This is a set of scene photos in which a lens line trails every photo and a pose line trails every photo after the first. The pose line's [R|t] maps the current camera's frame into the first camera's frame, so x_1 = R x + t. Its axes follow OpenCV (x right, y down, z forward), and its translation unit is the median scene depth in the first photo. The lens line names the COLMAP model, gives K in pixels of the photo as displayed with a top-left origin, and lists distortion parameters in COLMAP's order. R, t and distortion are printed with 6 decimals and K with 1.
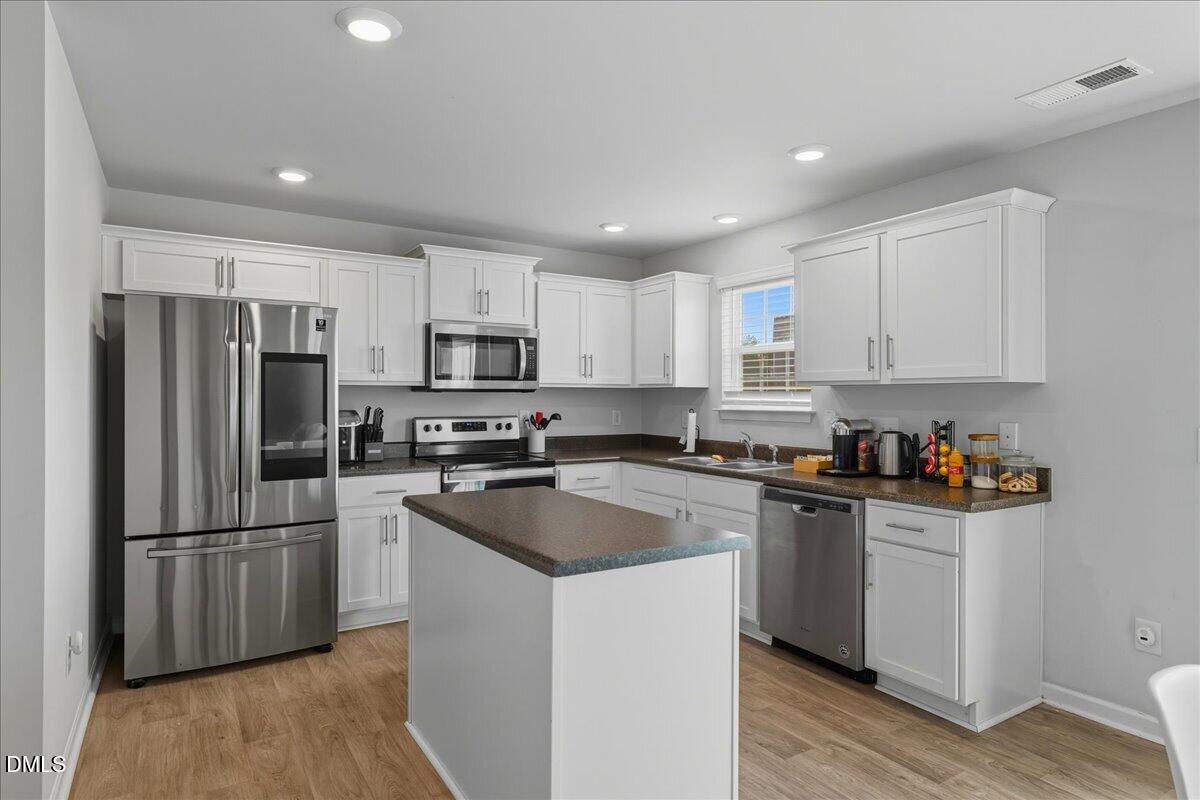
lens RADIAL K [[679.0, 0, 602.3], [0, 679.0, 400.4], [0, 0, 1]] dist [-0.006407, 0.001370]
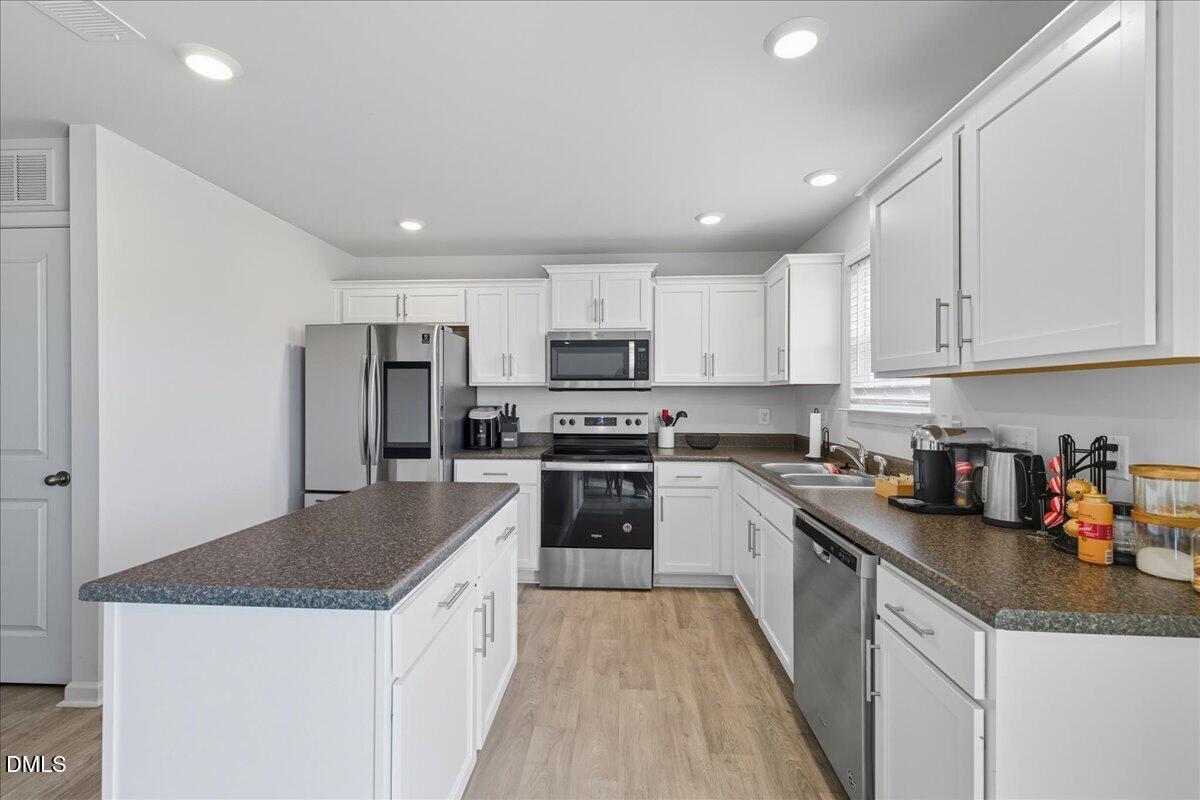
lens RADIAL K [[512.1, 0, 595.4], [0, 512.1, 398.3], [0, 0, 1]] dist [0.010163, -0.001475]
pose [[0.809332, 0.001023, -0.587351, 0.317740], [-0.002500, 0.999995, -0.001703, 0.001200], [0.587346, 0.002847, 0.809331, 0.320192]]
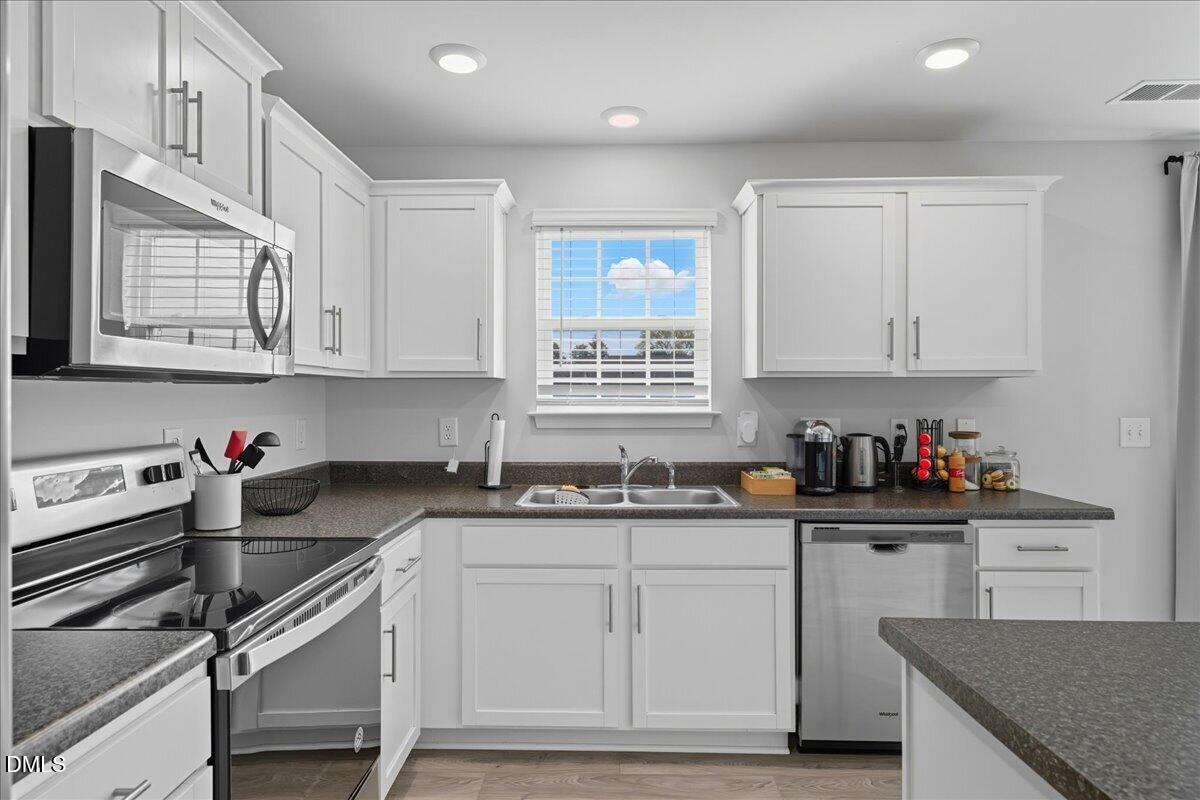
lens RADIAL K [[679.0, 0, 602.9], [0, 679.0, 392.9], [0, 0, 1]] dist [-0.006407, 0.001370]
pose [[0.549025, -0.001789, 0.835804, -0.352890], [0.008781, 0.999955, -0.003628, -0.003502], [-0.835760, 0.009331, 0.549016, 0.641619]]
